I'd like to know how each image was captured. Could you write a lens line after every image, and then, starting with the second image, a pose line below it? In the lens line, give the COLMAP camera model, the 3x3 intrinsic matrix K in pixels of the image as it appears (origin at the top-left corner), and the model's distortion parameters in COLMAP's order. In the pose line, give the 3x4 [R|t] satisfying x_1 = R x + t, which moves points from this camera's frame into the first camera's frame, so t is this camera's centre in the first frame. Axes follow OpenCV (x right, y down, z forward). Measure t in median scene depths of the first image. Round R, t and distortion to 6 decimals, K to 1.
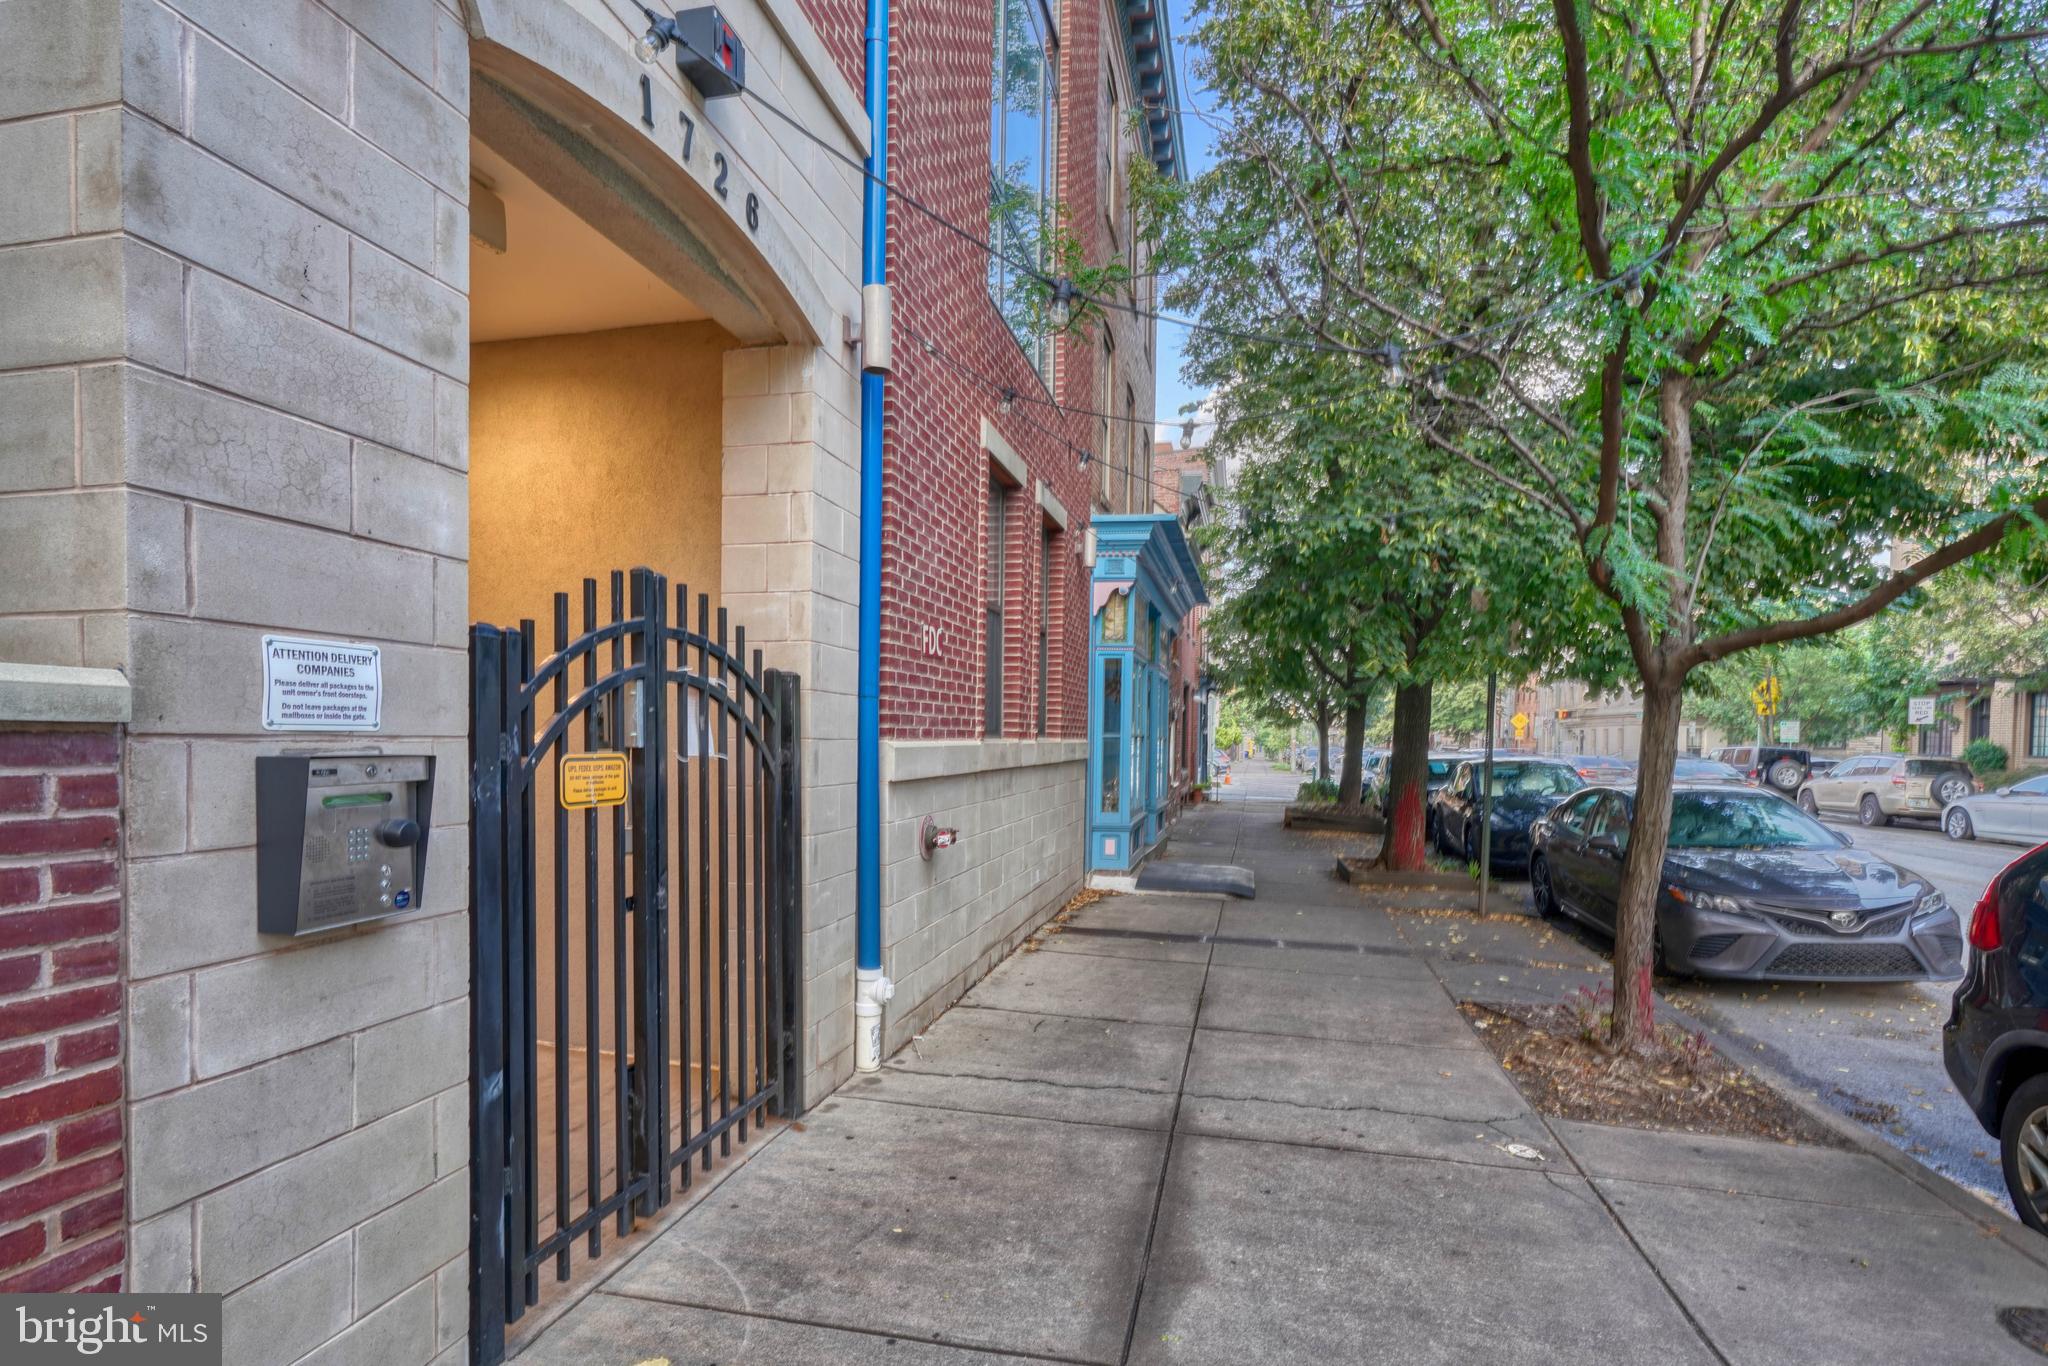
lens RADIAL K [[957.2, 0, 1028.0], [0, 957.2, 731.6], [0, 0, 1]] dist [-0.083554, 0.000018]
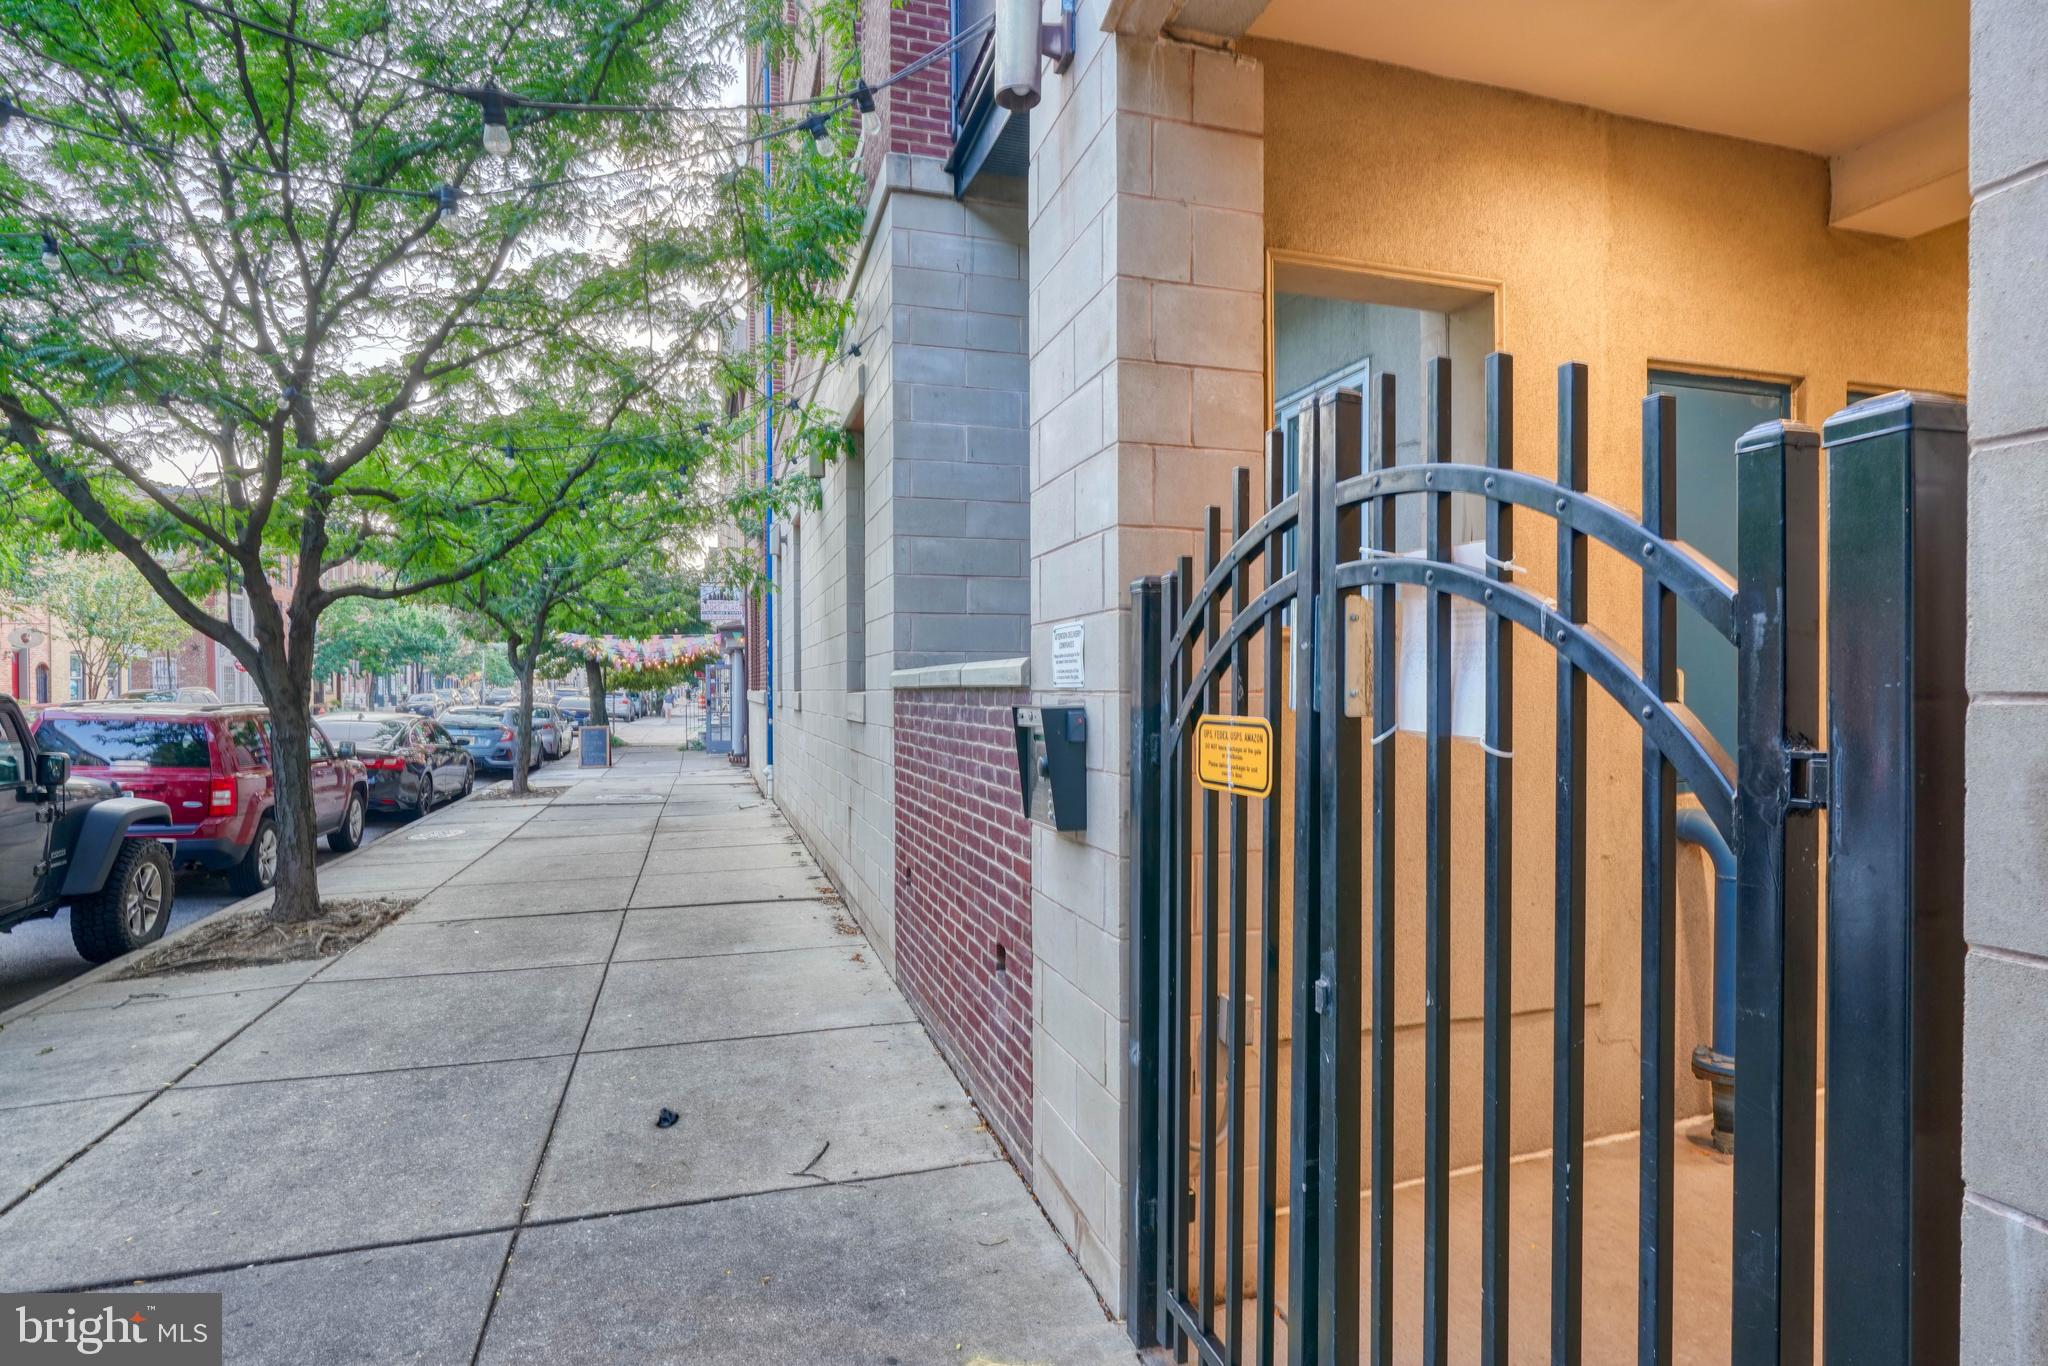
lens RADIAL K [[1036.7, 0, 1022.9], [0, 1036.7, 706.2], [0, 0, 1]] dist [0.000050, 0.000002]
pose [[-0.860984, 0.002598, -0.508625, 0.076186], [-0.000324, 0.999984, 0.005655, 0.011004], [0.508631, 0.005034, -0.860970, 1.562191]]
